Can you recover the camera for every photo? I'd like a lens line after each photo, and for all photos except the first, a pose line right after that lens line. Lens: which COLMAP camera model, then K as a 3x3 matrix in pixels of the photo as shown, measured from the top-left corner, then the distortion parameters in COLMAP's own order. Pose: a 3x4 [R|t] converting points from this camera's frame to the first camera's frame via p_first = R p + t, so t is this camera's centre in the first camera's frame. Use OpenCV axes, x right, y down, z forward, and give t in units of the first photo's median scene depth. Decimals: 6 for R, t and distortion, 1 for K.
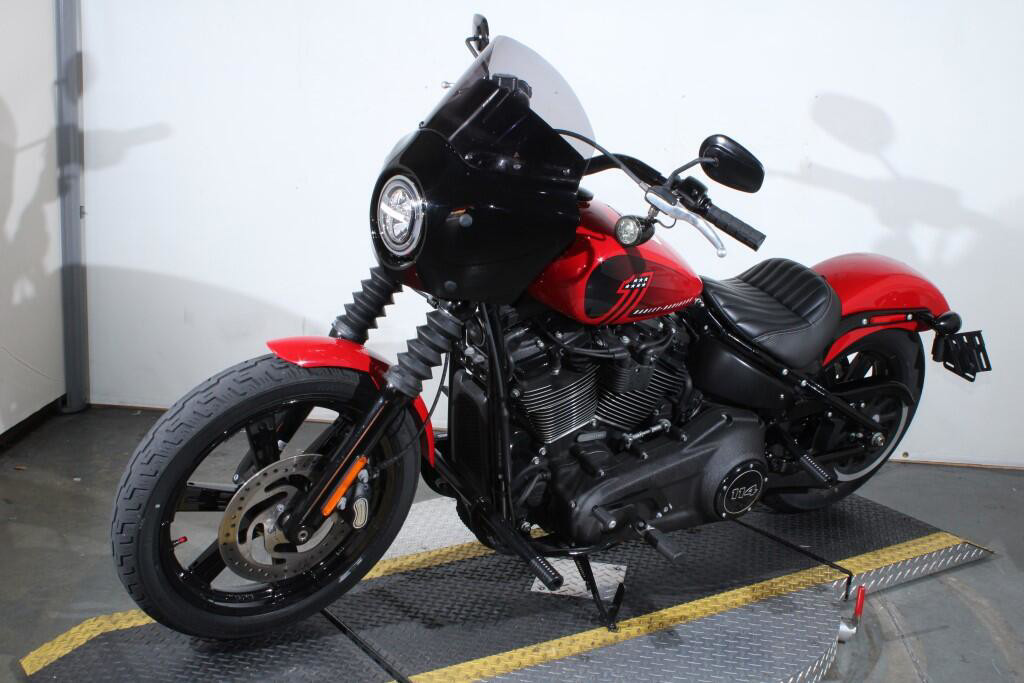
lens RADIAL K [[1322.6, 0, 512.0], [0, 1322.6, 341.5], [0, 0, 1]] dist [-0.044396, 0.081234]
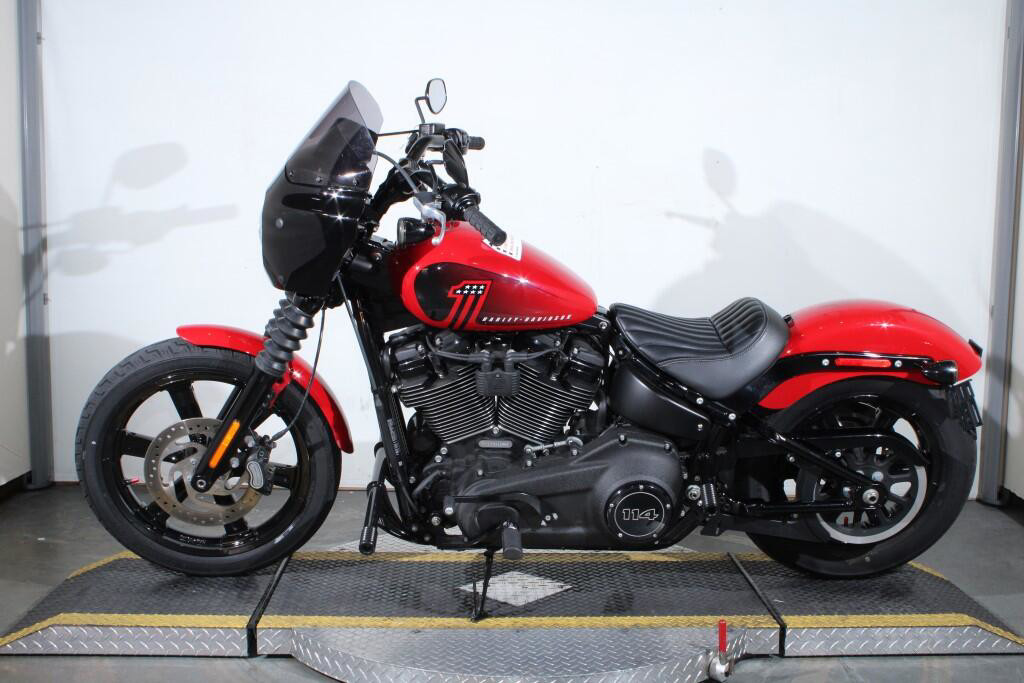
lens RADIAL K [[1267.3, 0, 493.1], [0, 1267.3, 339.8], [0, 0, 1]] dist [-0.031693, 0.005897]
pose [[0.833214, 0.014076, -0.552771, 0.680507], [-0.094865, 0.988493, -0.117823, 0.118011], [0.544752, 0.150610, 0.824961, 0.131844]]
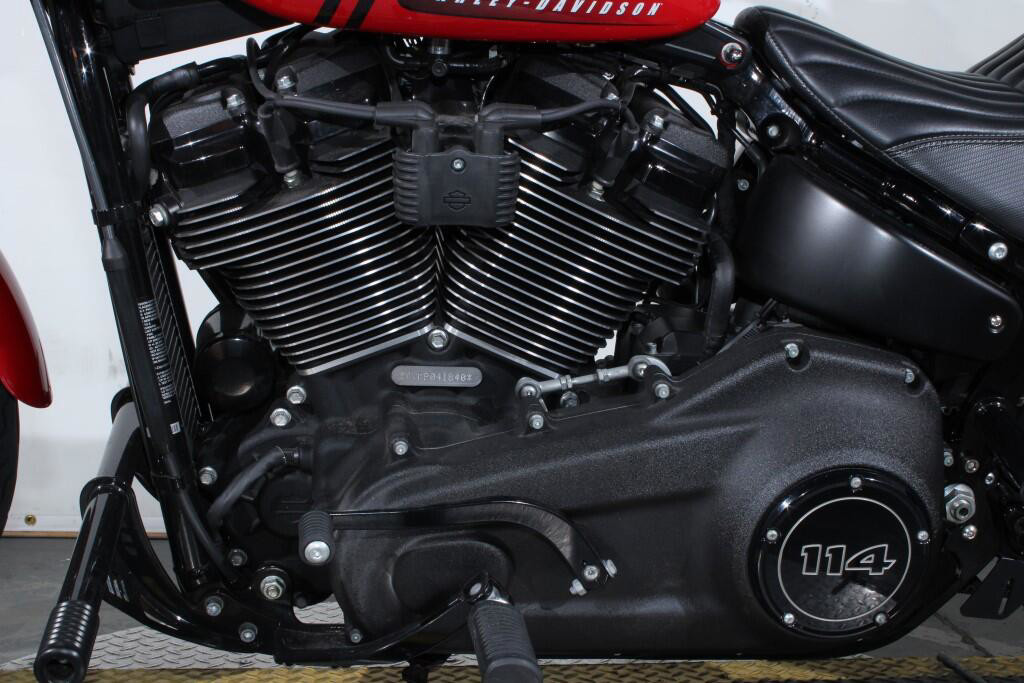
lens RADIAL K [[1611.2, 0, 500.0], [0, 1611.2, 341.4], [0, 0, 1]] dist [-0.006848, -0.143427]
pose [[0.890195, 0.007079, -0.455524, 0.323568], [-0.085481, 0.984716, -0.151747, 0.143925], [0.447488, 0.174023, 0.877195, 0.614833]]
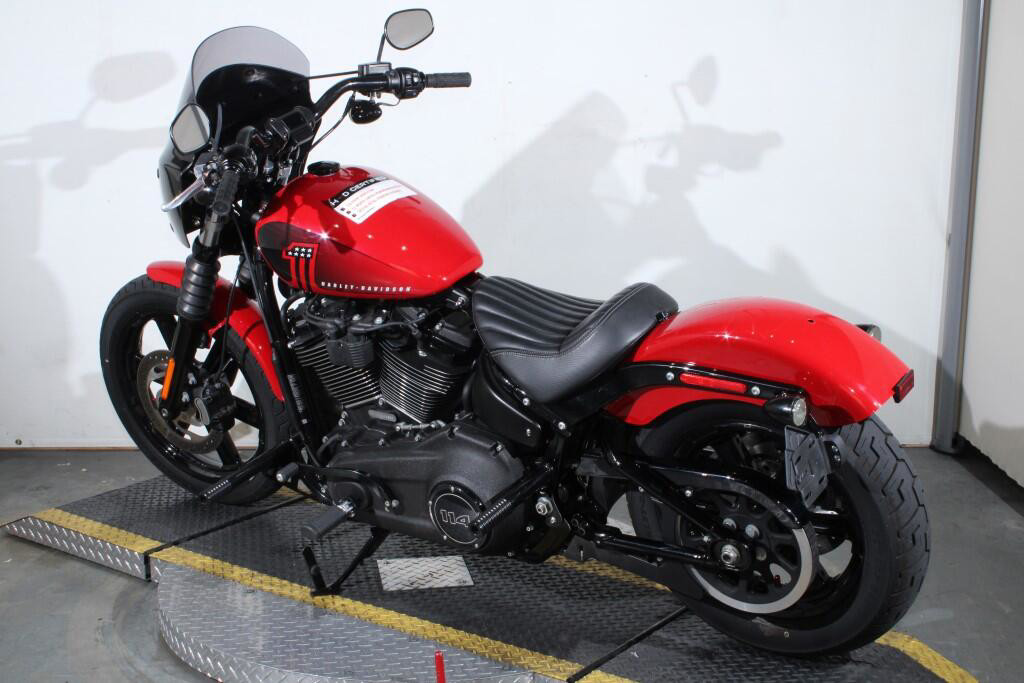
lens RADIAL K [[1464.7, 0, 512.0], [0, 1464.7, 341.5], [0, 0, 1]] dist [-0.016073, 0.030063]
pose [[0.340570, 0.139436, -0.929823, 1.210541], [-0.208922, 0.975441, 0.069754, -0.088734], [0.916714, 0.170504, 0.361337, 0.723256]]
